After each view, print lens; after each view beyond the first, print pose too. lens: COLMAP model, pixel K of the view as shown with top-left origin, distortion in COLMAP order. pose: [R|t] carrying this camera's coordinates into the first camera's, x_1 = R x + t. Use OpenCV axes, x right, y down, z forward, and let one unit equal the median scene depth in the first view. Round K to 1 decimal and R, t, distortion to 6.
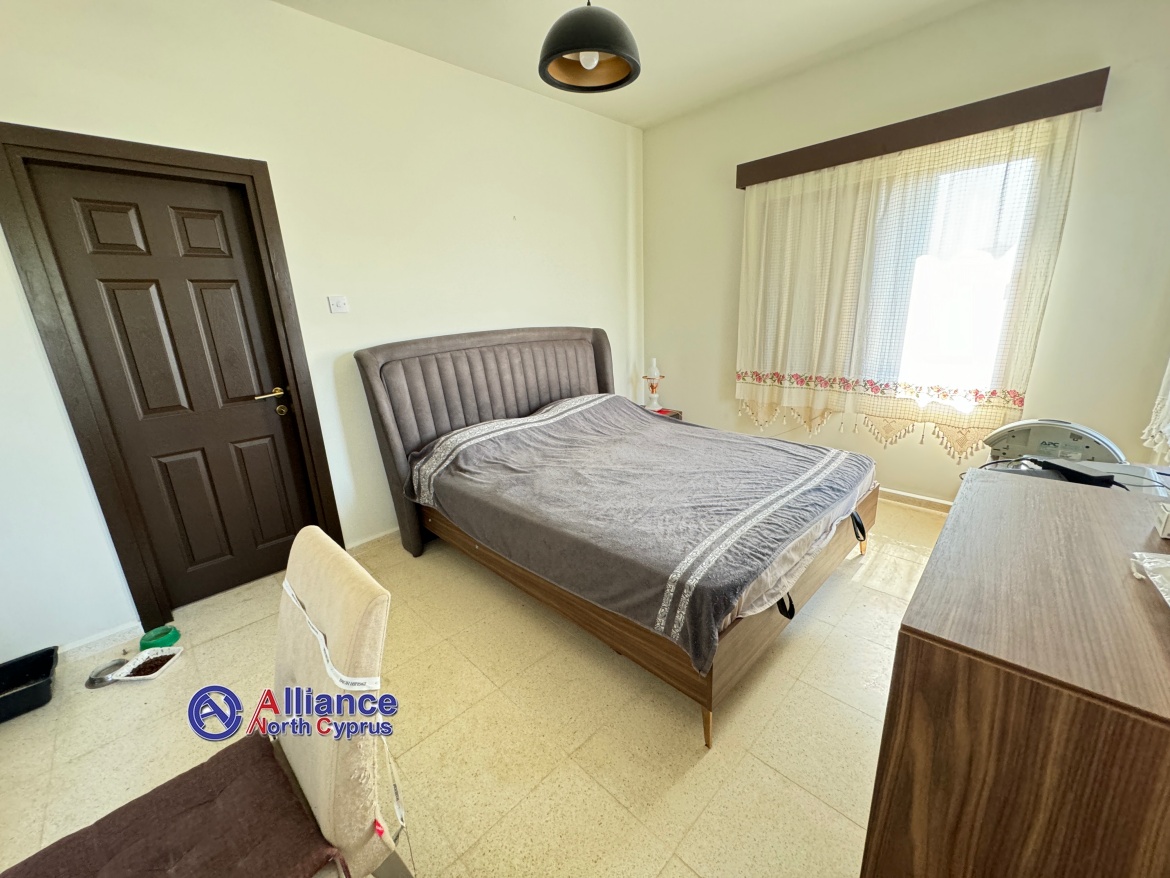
lens RADIAL K [[465.9, 0, 585.4], [0, 465.9, 439.5], [0, 0, 1]] dist [-0.001268, -0.000278]
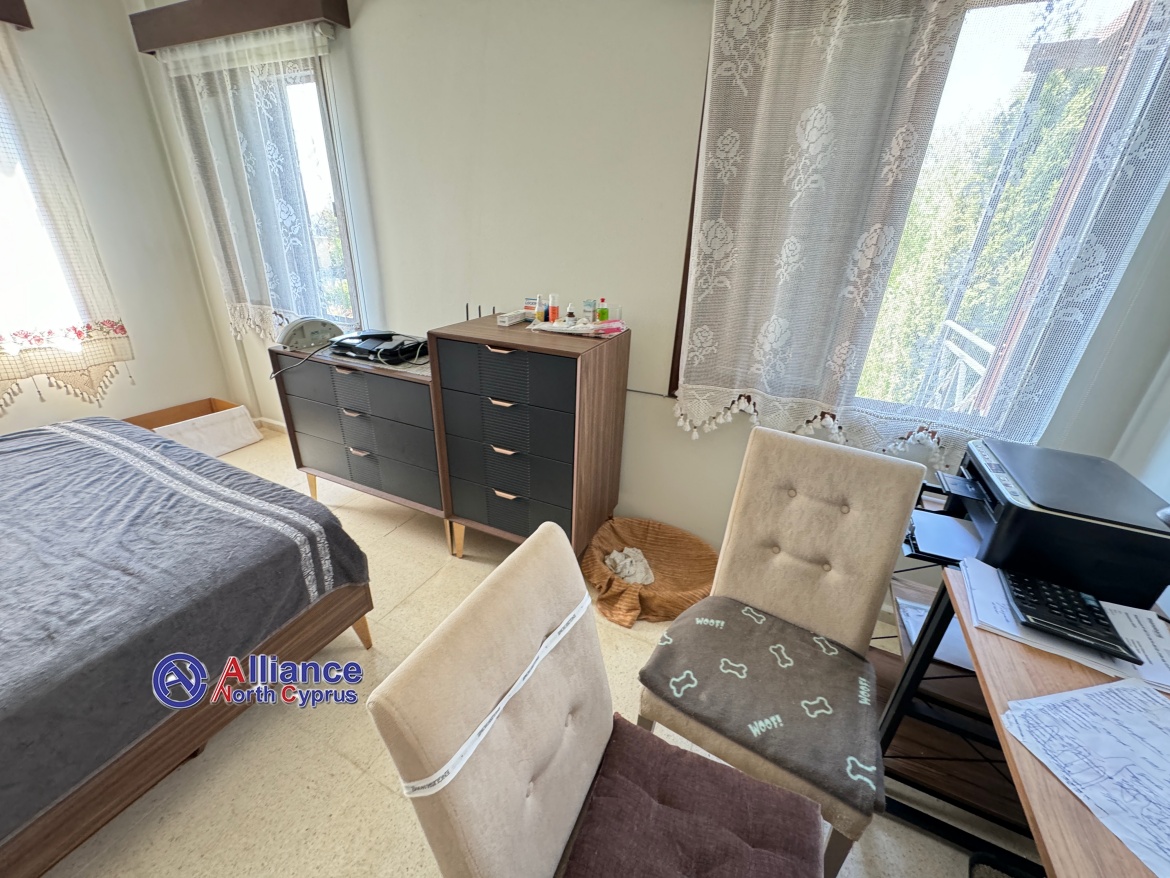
lens RADIAL K [[465.9, 0, 582.8], [0, 465.9, 437.6], [0, 0, 1]] dist [-0.001268, -0.000278]
pose [[-0.321132, -0.358853, 0.876413, -0.417141], [0.238582, 0.864925, 0.441570, -0.087793], [-0.916489, 0.350899, -0.192139, 0.340602]]
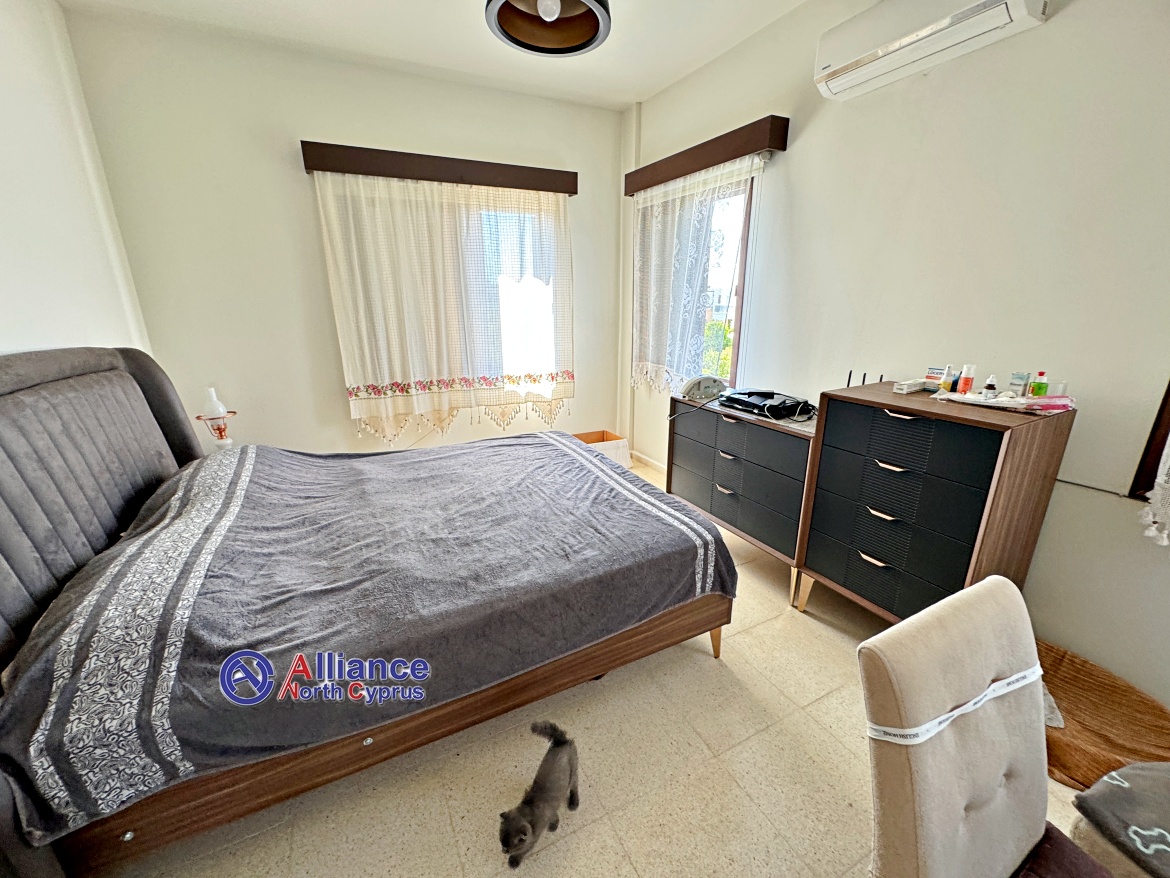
lens RADIAL K [[465.9, 0, 584.6], [0, 465.9, 439.5], [0, 0, 1]] dist [-0.001268, -0.000278]
pose [[0.312367, -0.238133, 0.919630, -0.522958], [0.254657, 0.953630, 0.160439, -0.121411], [-0.915192, 0.184074, 0.358524, 0.457501]]
